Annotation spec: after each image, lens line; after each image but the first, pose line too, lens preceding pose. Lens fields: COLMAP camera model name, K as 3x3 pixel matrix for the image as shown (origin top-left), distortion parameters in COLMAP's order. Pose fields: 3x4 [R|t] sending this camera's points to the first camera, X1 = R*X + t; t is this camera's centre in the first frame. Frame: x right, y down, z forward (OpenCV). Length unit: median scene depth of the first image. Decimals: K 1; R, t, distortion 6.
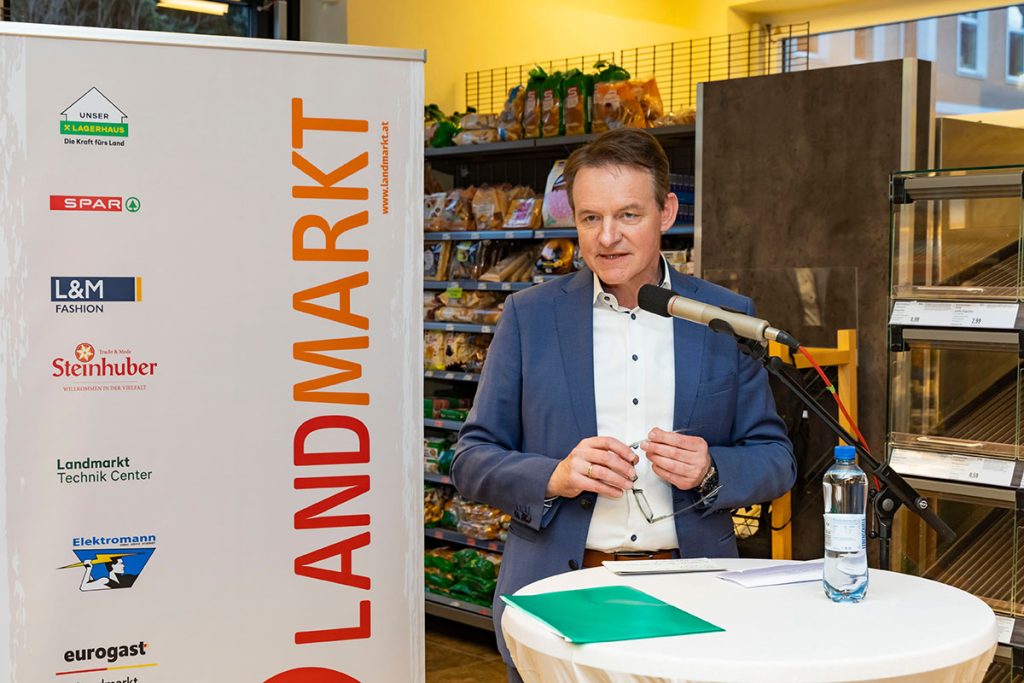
lens RADIAL K [[1490.4, 0, 512.0], [0, 1490.4, 341.5], [0, 0, 1]] dist [0.027107, 0.089686]
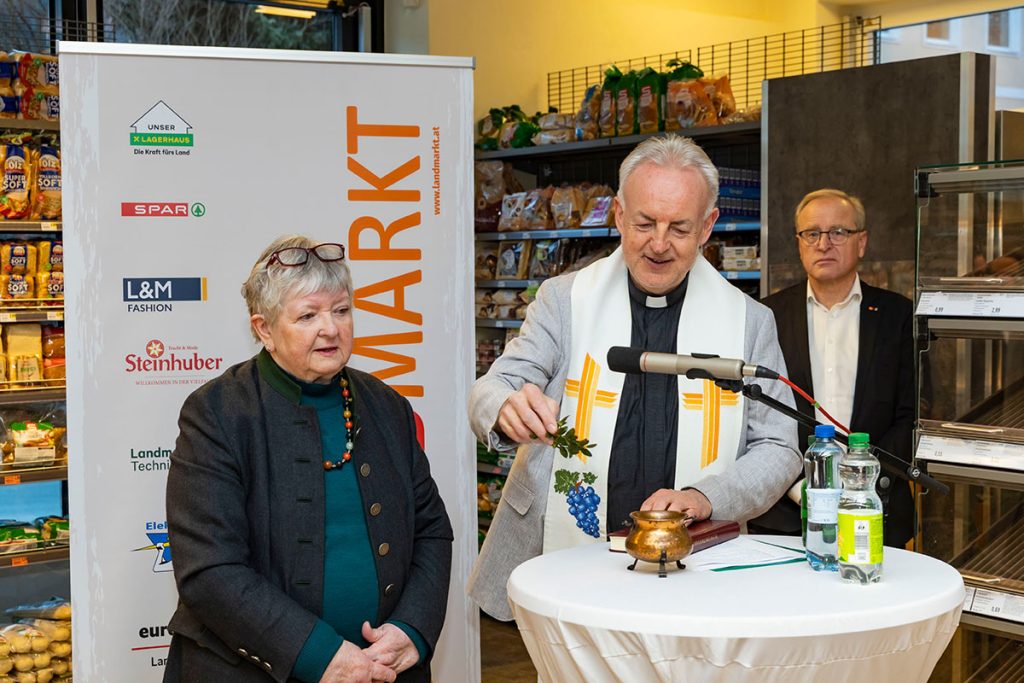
lens RADIAL K [[1539.7, 0, 520.9], [0, 1539.7, 348.1], [0, 0, 1]] dist [-0.050932, 0.686894]
pose [[0.997012, -0.008563, -0.076776, 0.042911], [0.008750, 0.999960, 0.002098, 0.004870], [0.076755, -0.002763, 0.997046, -0.055895]]
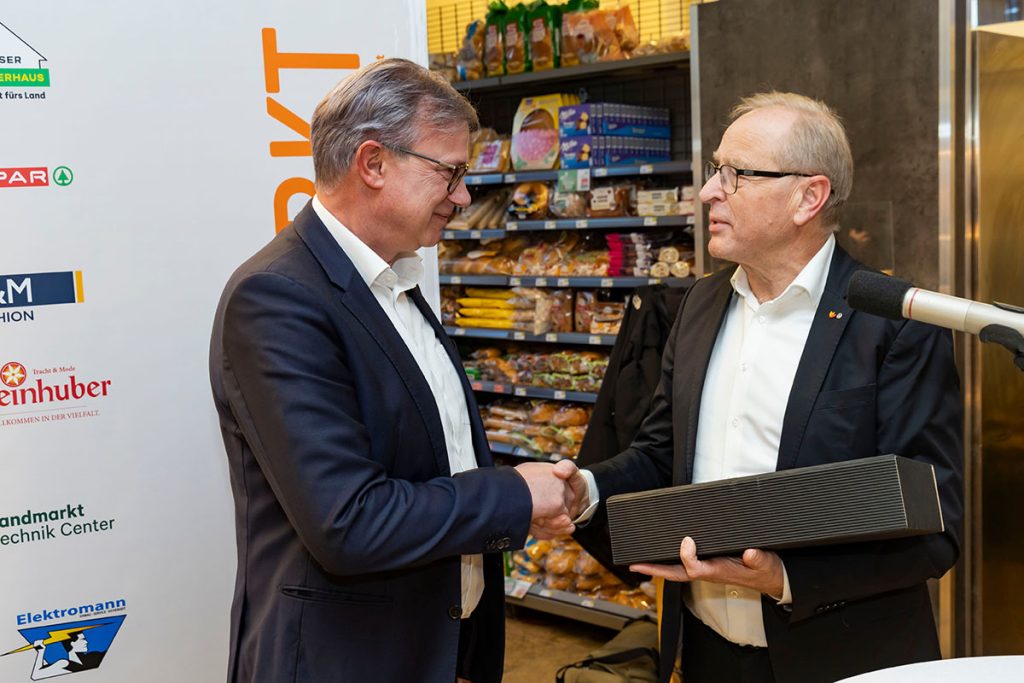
lens RADIAL K [[1269.8, 0, 512.0], [0, 1269.8, 341.5], [0, 0, 1]] dist [0.021706, -0.014672]
pose [[0.995736, -0.057174, 0.072393, -0.056547], [0.052360, 0.996396, 0.066726, -0.028316], [-0.075947, -0.062651, 0.995142, 0.241177]]
